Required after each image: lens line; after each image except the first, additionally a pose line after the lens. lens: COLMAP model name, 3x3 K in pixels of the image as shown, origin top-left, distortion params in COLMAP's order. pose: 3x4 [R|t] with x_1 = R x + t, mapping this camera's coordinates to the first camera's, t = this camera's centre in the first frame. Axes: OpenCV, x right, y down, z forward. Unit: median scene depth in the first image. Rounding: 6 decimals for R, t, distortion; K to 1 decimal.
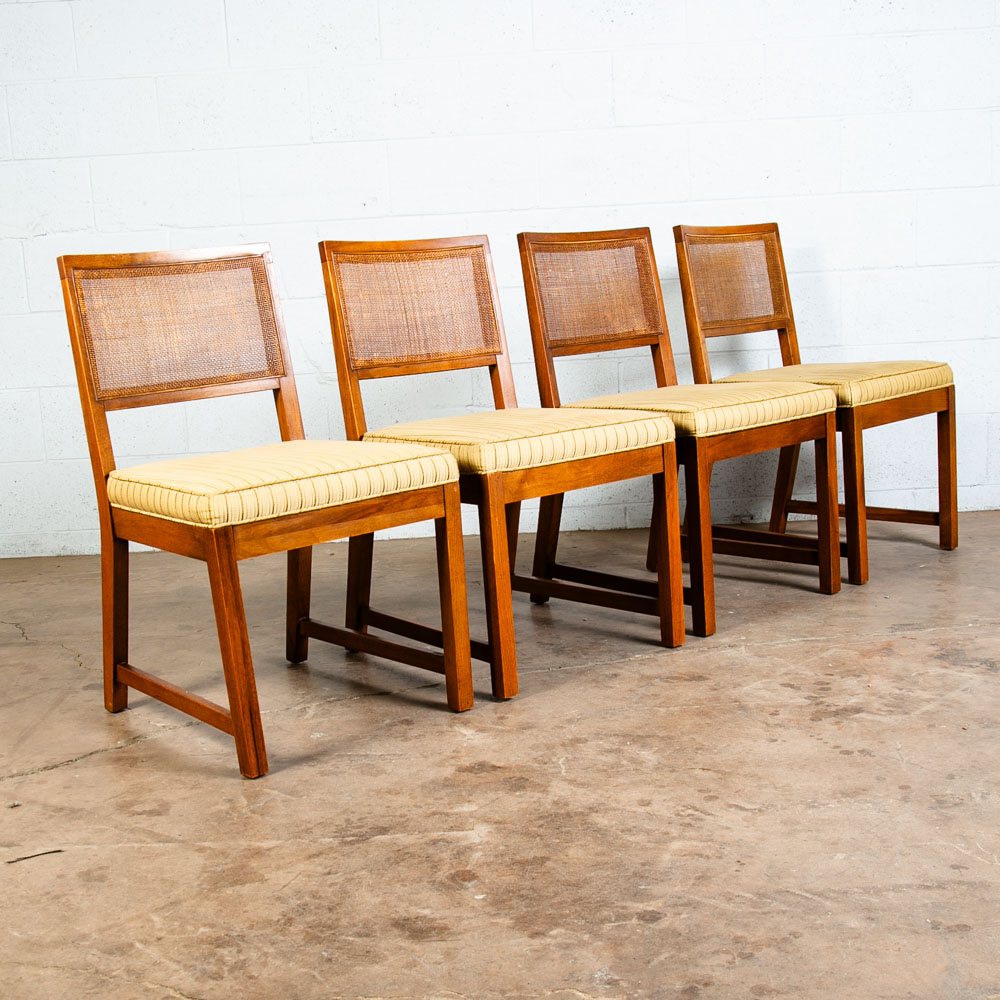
lens RADIAL K [[1521.5, 0, 496.5], [0, 1521.5, 563.4], [0, 0, 1]] dist [-0.039152, 0.000000]
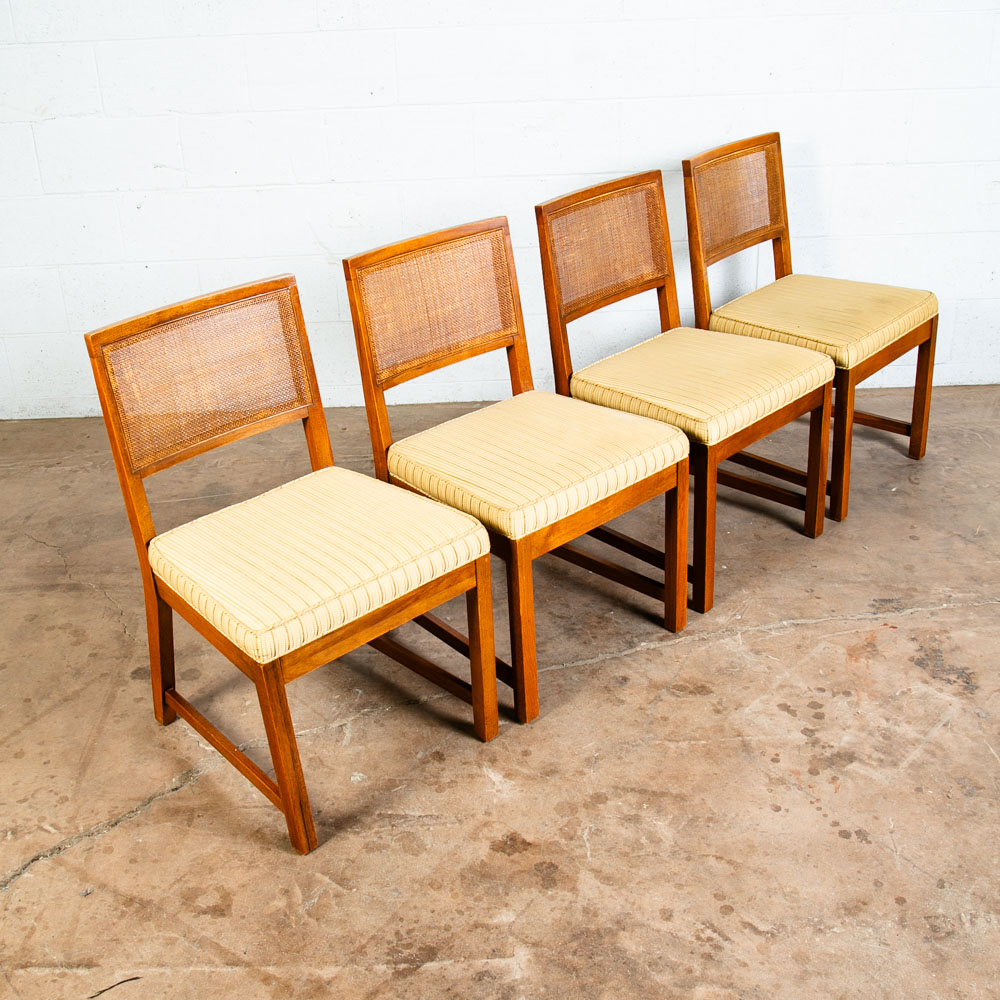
lens RADIAL K [[1302.4, 0, 494.8], [0, 1302.4, 494.8], [0, 0, 1]] dist [-0.054294, 0.000000]
pose [[0.999387, 0.005397, 0.034587, -0.057069], [-0.014426, 0.963738, 0.266460, -0.357704], [-0.031895, -0.266795, 0.963225, 0.168590]]
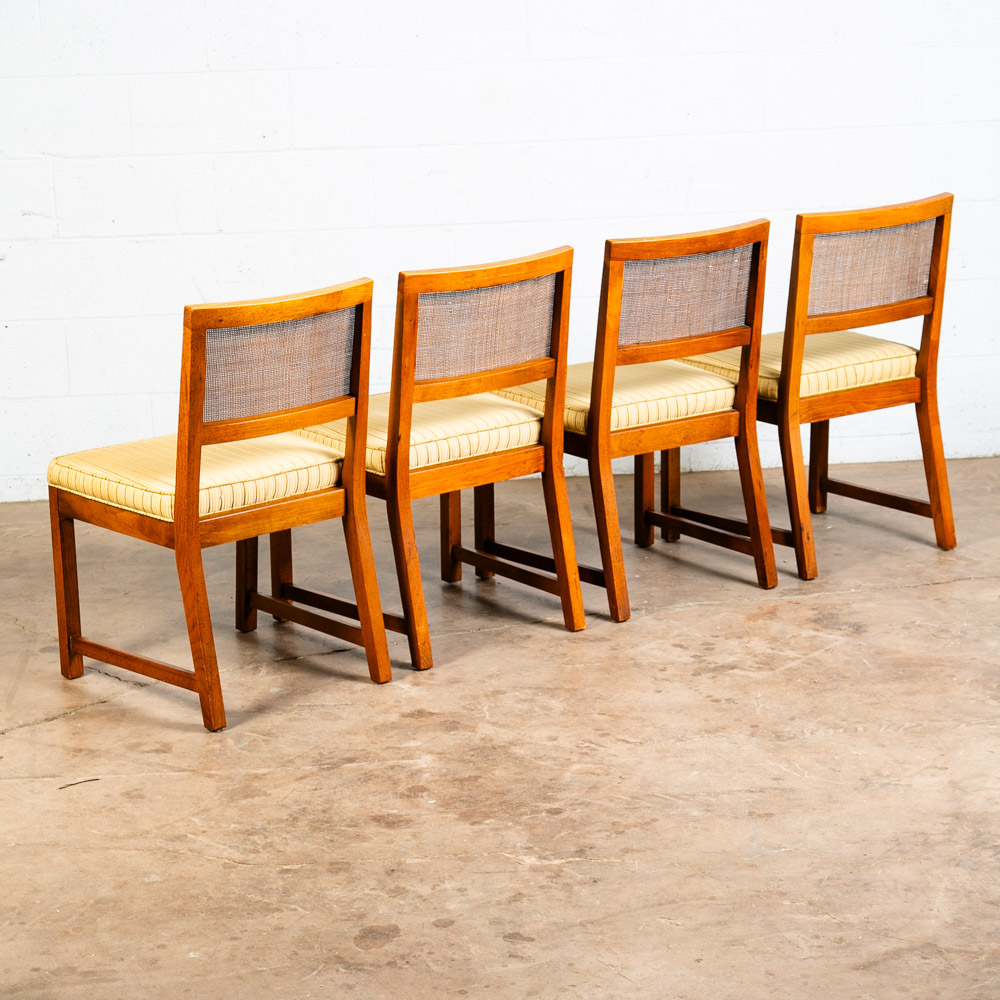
lens RADIAL K [[2628.9, 0, 518.5], [0, 2628.9, 514.1], [0, 0, 1]] dist [0.237504, 0.000000]
pose [[0.997029, 0.001183, 0.077024, -0.095284], [-0.003776, 0.999431, 0.033518, -0.098674], [-0.076941, -0.033709, 0.996466, -1.120761]]
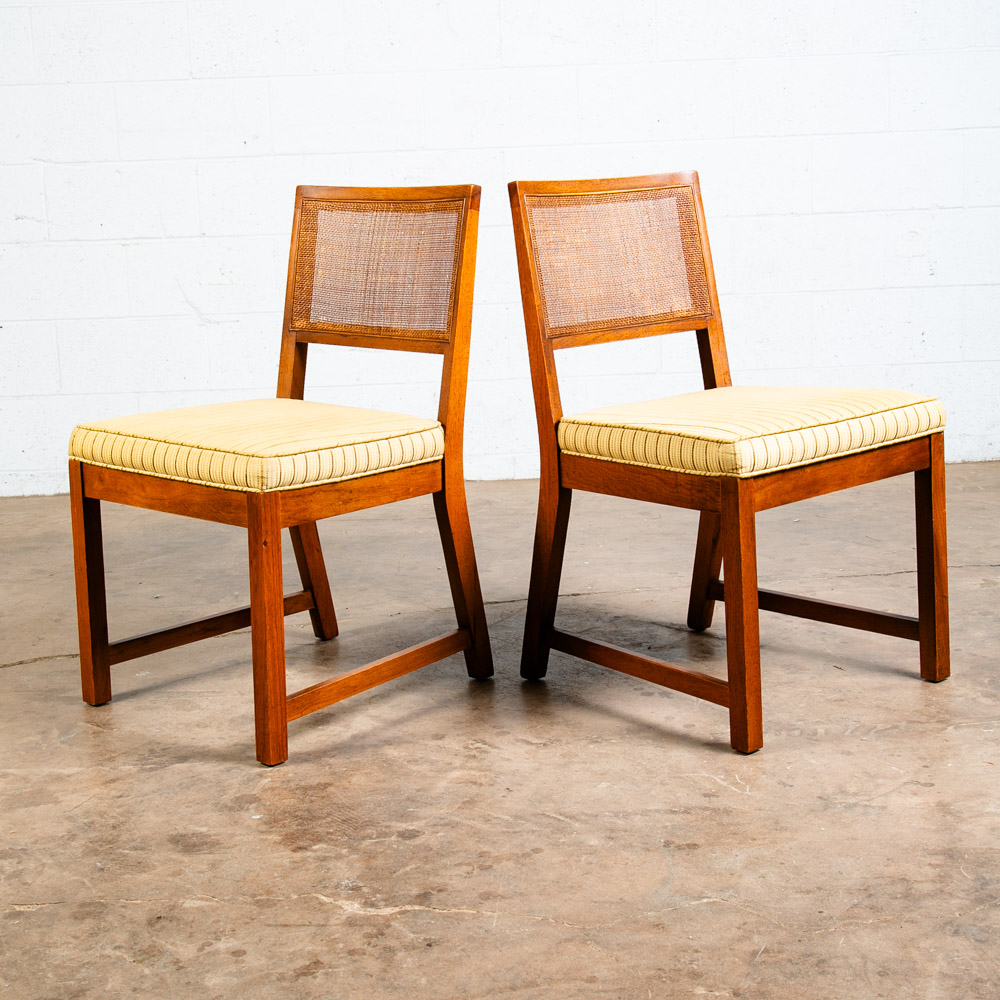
lens RADIAL K [[1724.6, 0, 487.3], [0, 1724.6, 468.4], [0, 0, 1]] dist [0.037126, 0.000000]
pose [[0.999906, 0.013390, 0.002808, 0.116394], [-0.013292, 0.999381, -0.032564, 0.011063], [-0.003243, 0.032524, 0.999466, -0.174137]]
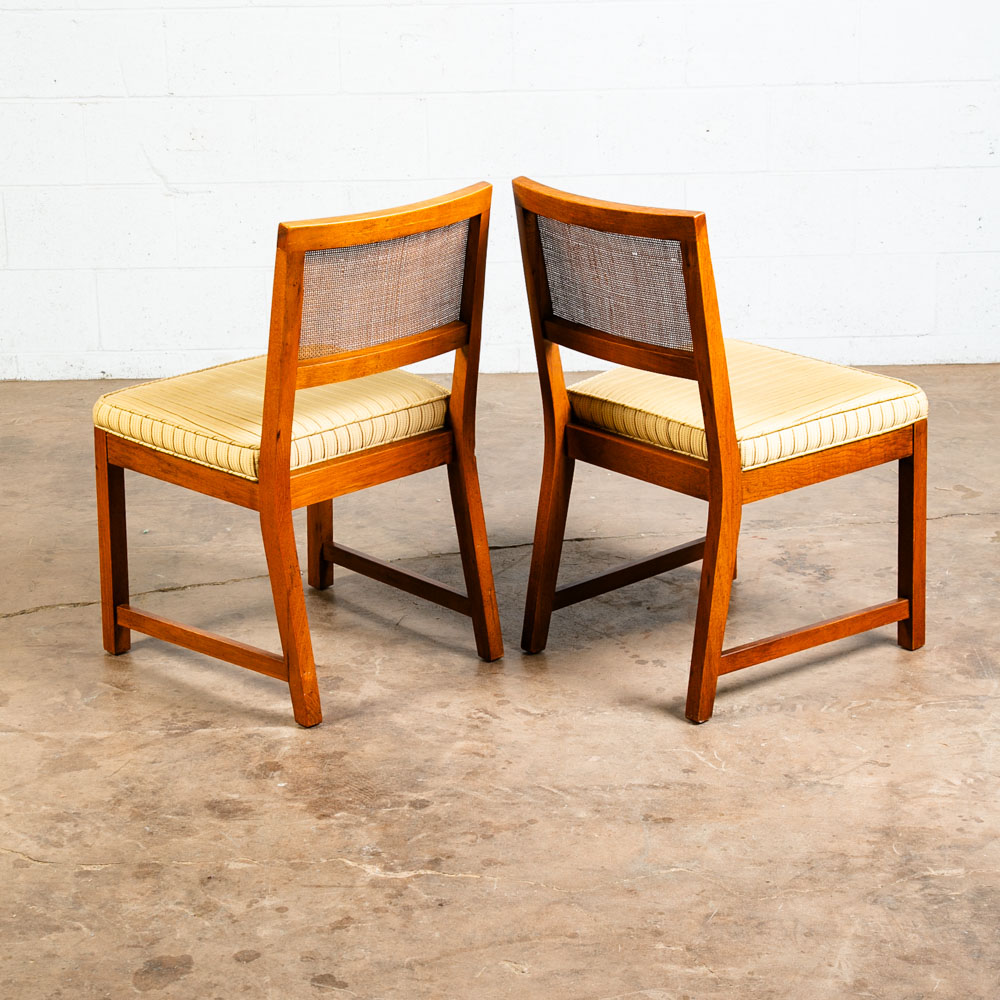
lens RADIAL K [[2530.9, 0, 514.6], [0, 2530.9, 408.1], [0, 0, 1]] dist [0.161739, 0.000000]
pose [[0.999372, 0.029533, 0.019604, 0.099457], [-0.030691, 0.997626, 0.061650, -0.162552], [-0.017737, -0.062213, 0.997905, -0.778737]]
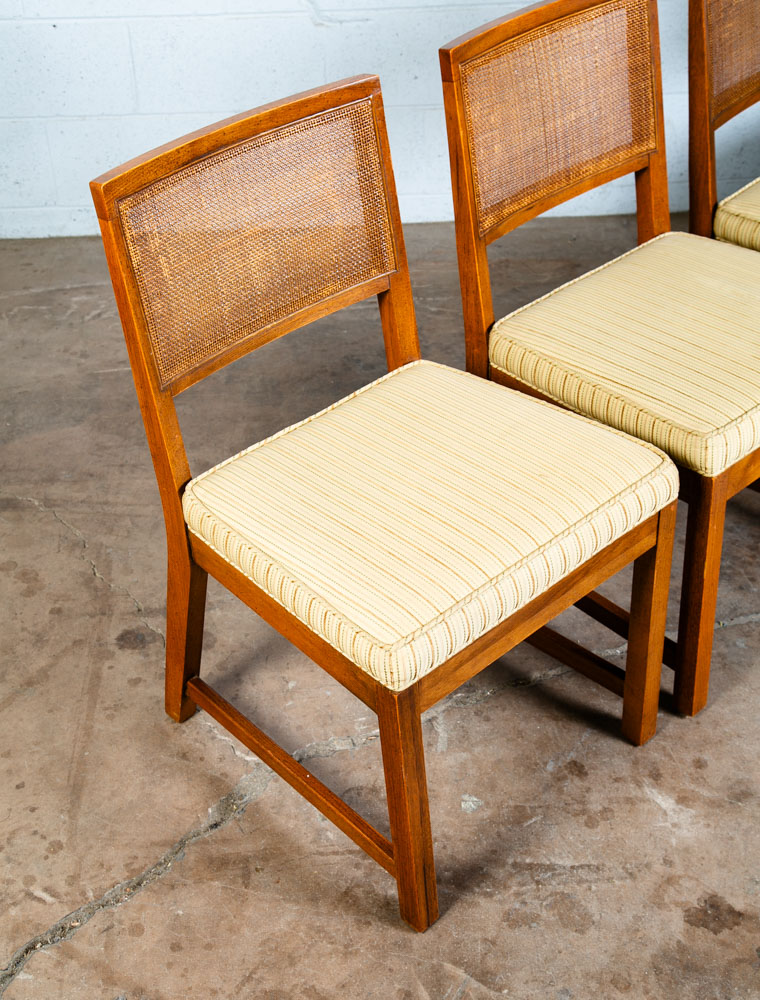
lens RADIAL K [[1525.9, 0, 379.4], [0, 1525.9, 492.6], [0, 0, 1]] dist [0.126156, 0.000000]
pose [[0.998437, -0.006181, 0.055541, -0.223522], [-0.016890, 0.914008, 0.405345, -0.376933], [-0.053271, -0.405650, 0.912475, 0.381149]]
